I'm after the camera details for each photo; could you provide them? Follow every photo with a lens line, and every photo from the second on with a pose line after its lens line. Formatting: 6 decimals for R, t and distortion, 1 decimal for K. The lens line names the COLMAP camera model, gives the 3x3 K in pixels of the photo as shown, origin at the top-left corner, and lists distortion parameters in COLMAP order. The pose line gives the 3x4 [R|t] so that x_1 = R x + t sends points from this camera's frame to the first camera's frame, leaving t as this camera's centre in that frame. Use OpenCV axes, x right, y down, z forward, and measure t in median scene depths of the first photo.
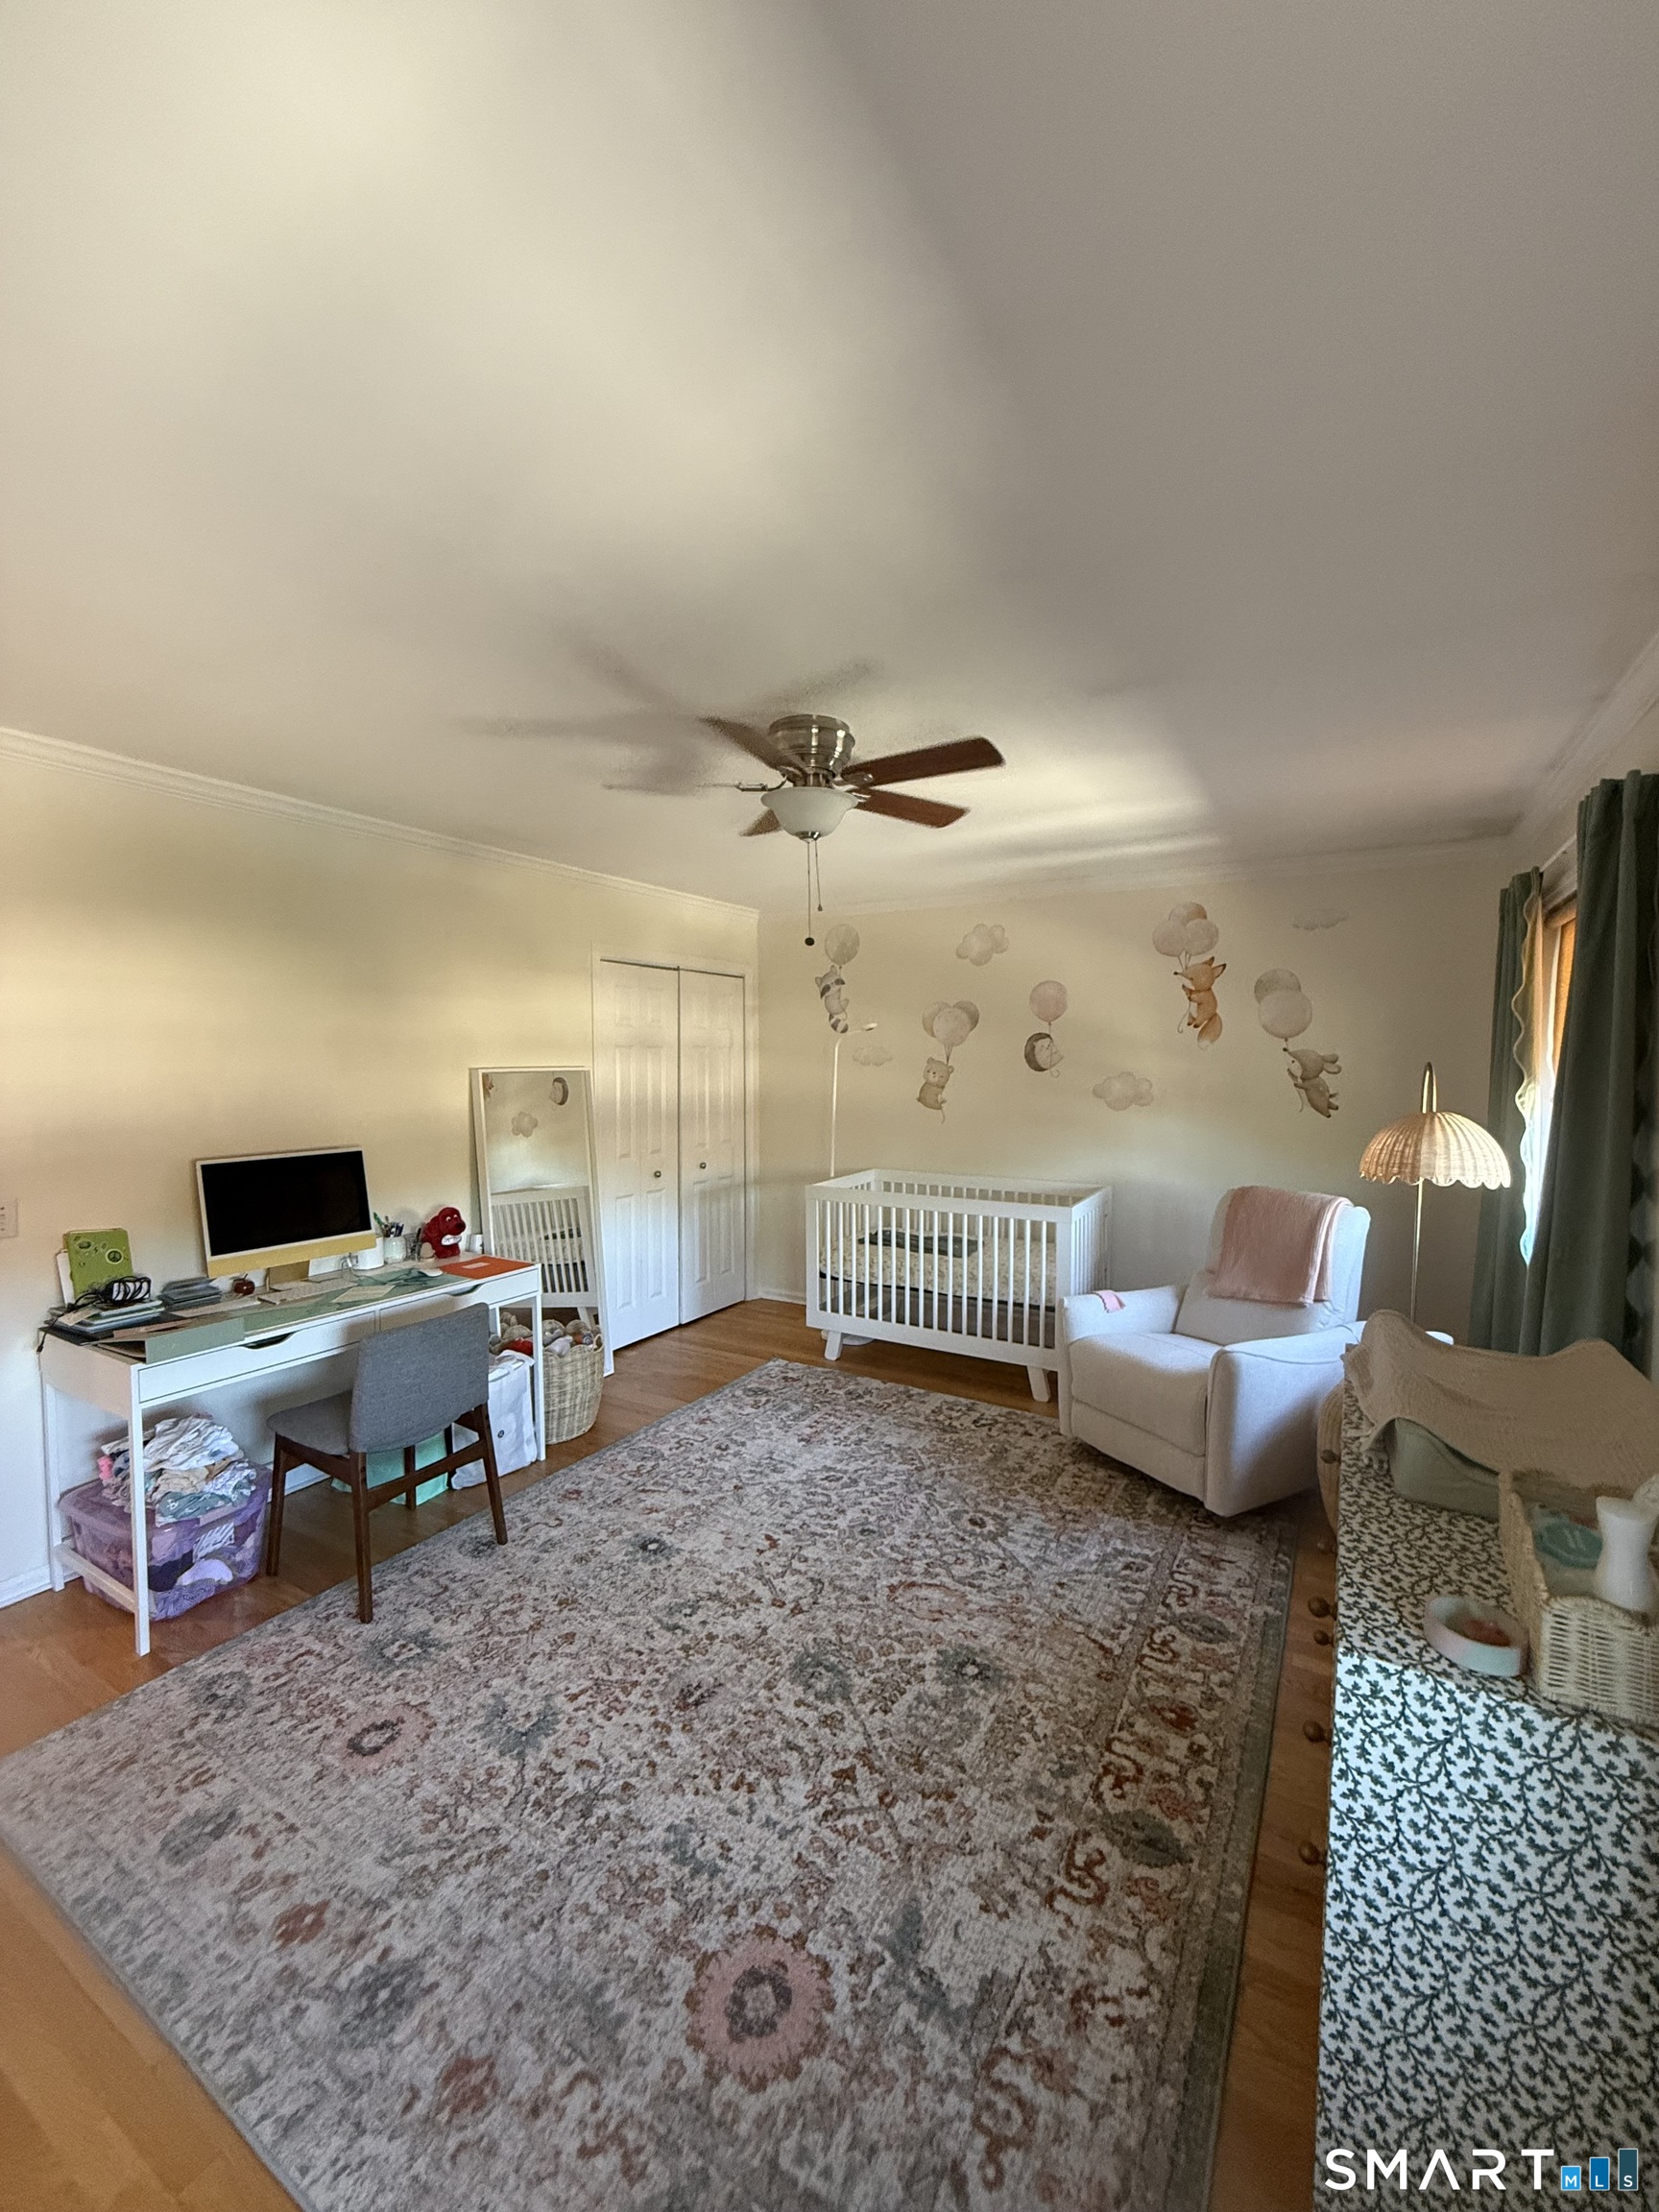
lens RADIAL K [[884.4, 0, 825.4], [0, 884.4, 1113.9], [0, 0, 1]] dist [-0.002786, 0.001301]
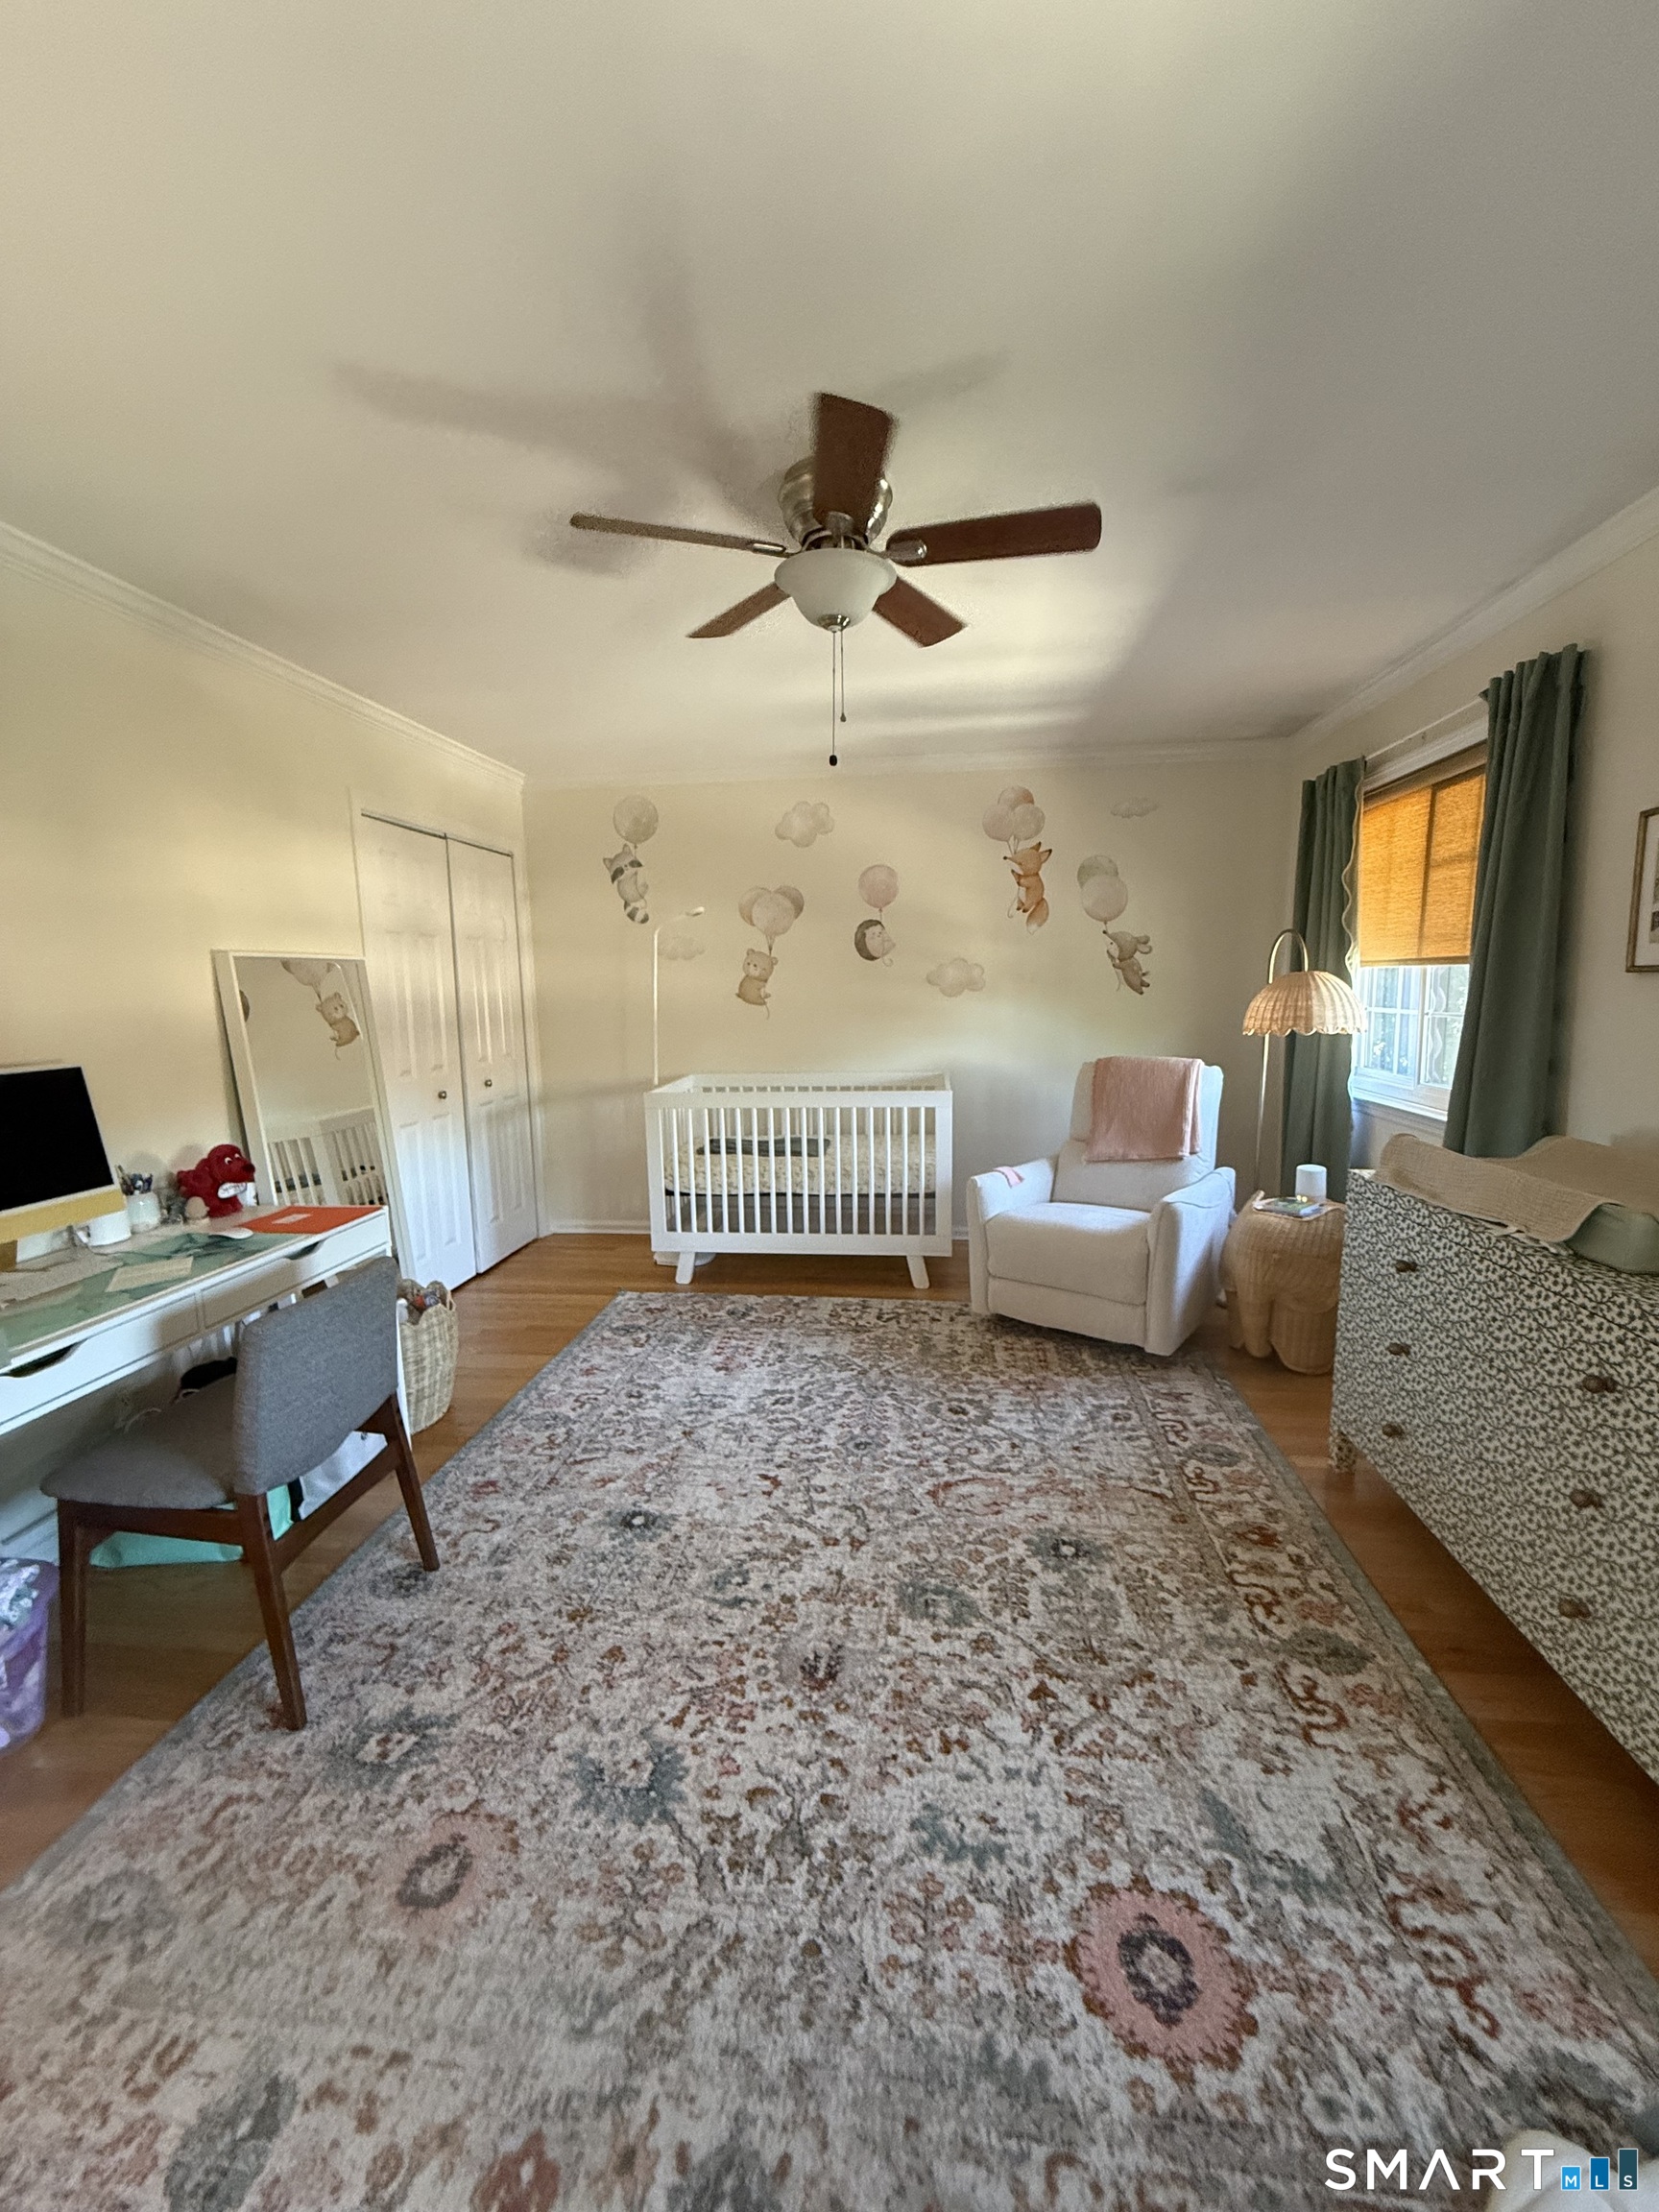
lens RADIAL K [[884.4, 0, 833.8], [0, 884.4, 1111.7], [0, 0, 1]] dist [-0.002786, 0.001301]
pose [[0.915237, -0.077200, 0.395451, -0.322078], [0.045301, 0.994966, 0.089393, 0.048349], [-0.400361, -0.063901, 0.914127, 0.204105]]
